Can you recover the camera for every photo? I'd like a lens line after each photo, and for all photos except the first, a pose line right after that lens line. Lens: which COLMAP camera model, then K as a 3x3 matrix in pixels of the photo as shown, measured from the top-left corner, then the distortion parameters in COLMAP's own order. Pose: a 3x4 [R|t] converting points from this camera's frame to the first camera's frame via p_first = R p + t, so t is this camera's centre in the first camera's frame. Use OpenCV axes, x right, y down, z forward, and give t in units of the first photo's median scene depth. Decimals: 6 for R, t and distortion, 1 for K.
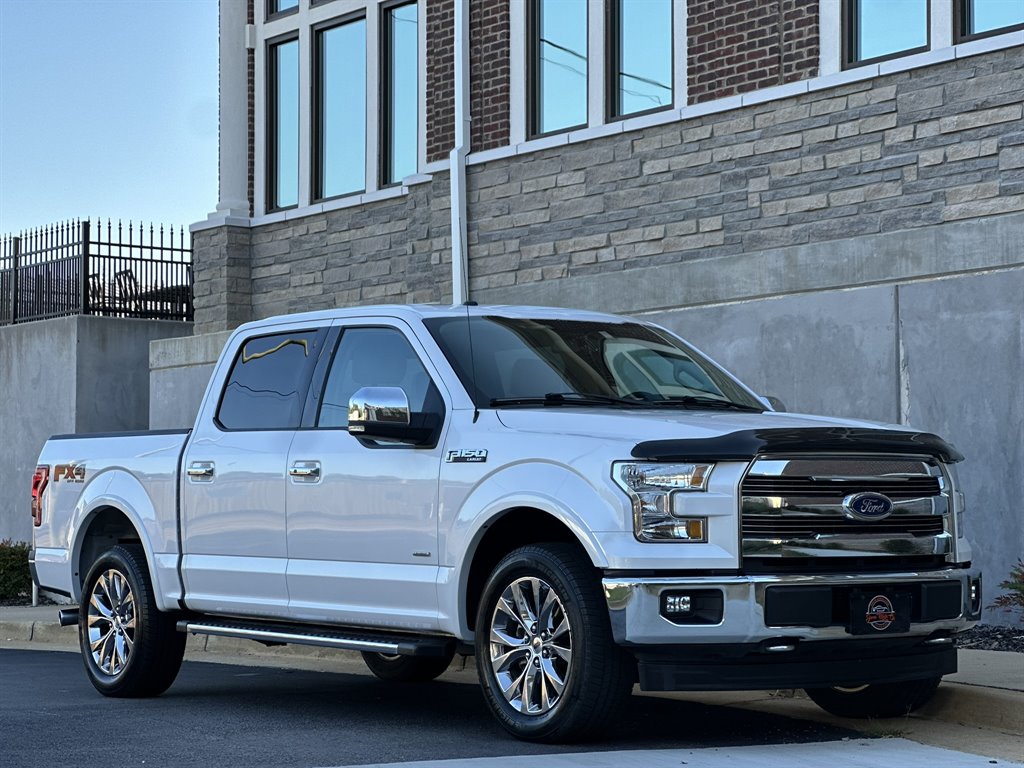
lens RADIAL K [[2307.4, 0, 515.0], [0, 2307.4, 380.1], [0, 0, 1]] dist [-0.188777, 6.945925]
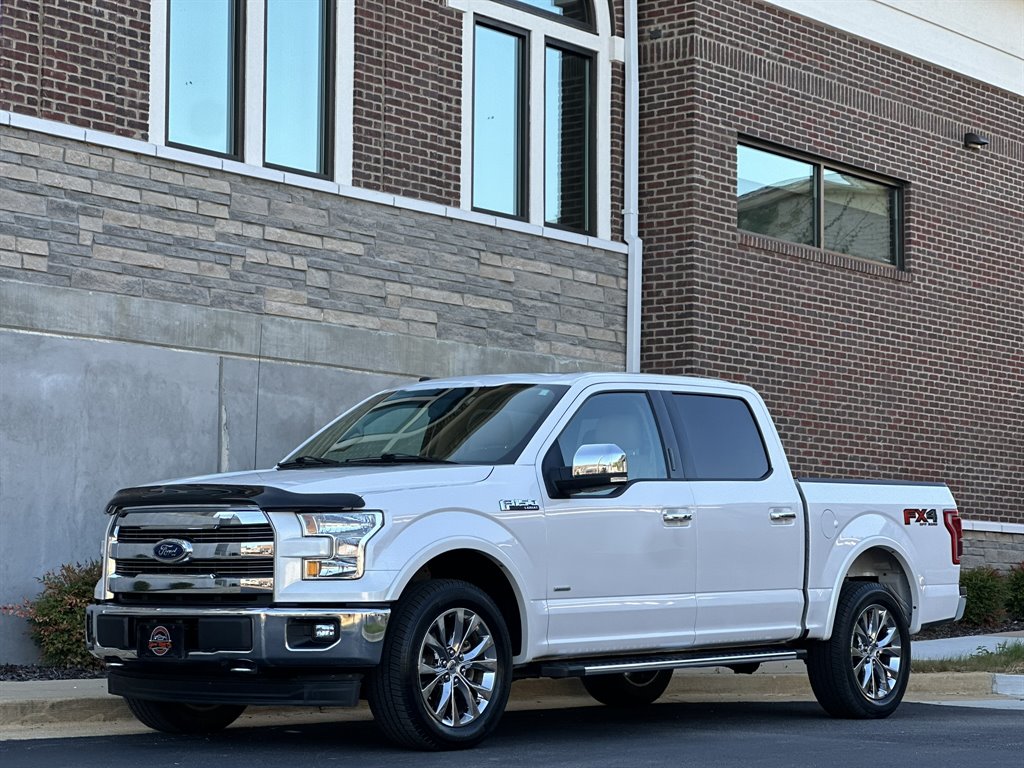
lens RADIAL K [[2312.7, 0, 508.1], [0, 2312.7, 380.4], [0, 0, 1]] dist [-0.293180, 9.312022]
pose [[-0.221377, 0.095254, 0.970525, -0.896493], [-0.072258, 0.990880, -0.113734, 0.082792], [-0.972508, -0.095307, -0.212475, 1.024661]]
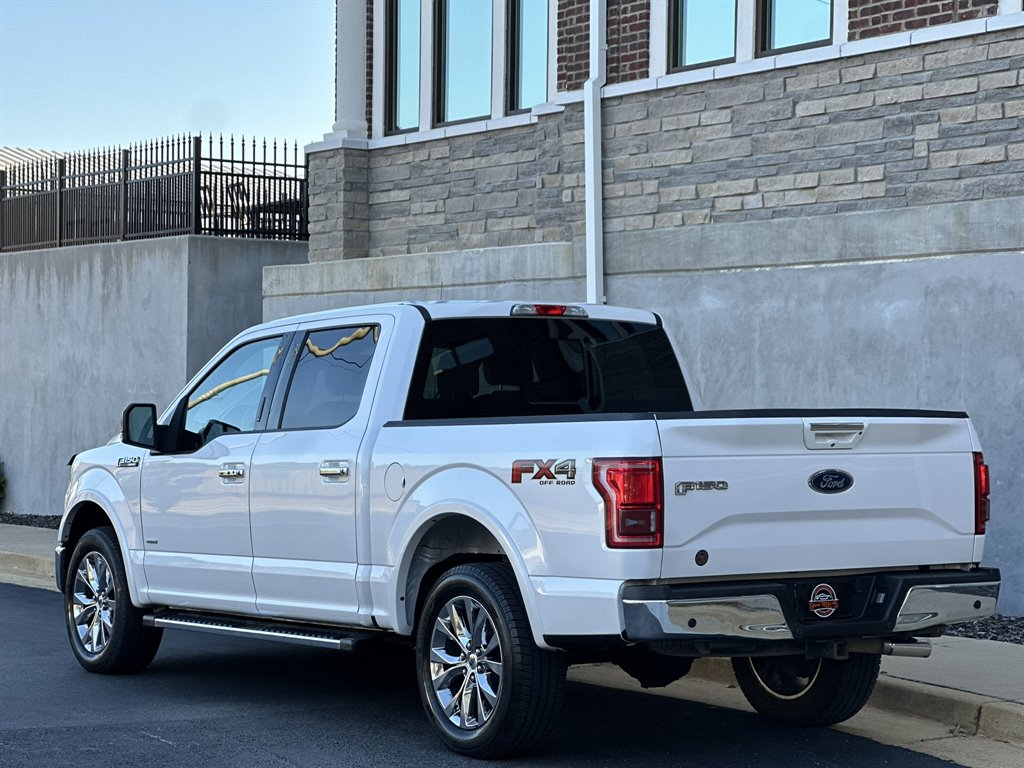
lens RADIAL K [[2307.4, 0, 515.0], [0, 2307.4, 380.1], [0, 0, 1]] dist [-0.188777, 6.945925]
pose [[0.998951, 0.012862, -0.043948, -0.015792], [-0.010246, 0.998191, 0.059241, -0.039208], [0.044630, -0.058729, 0.997276, 0.068134]]
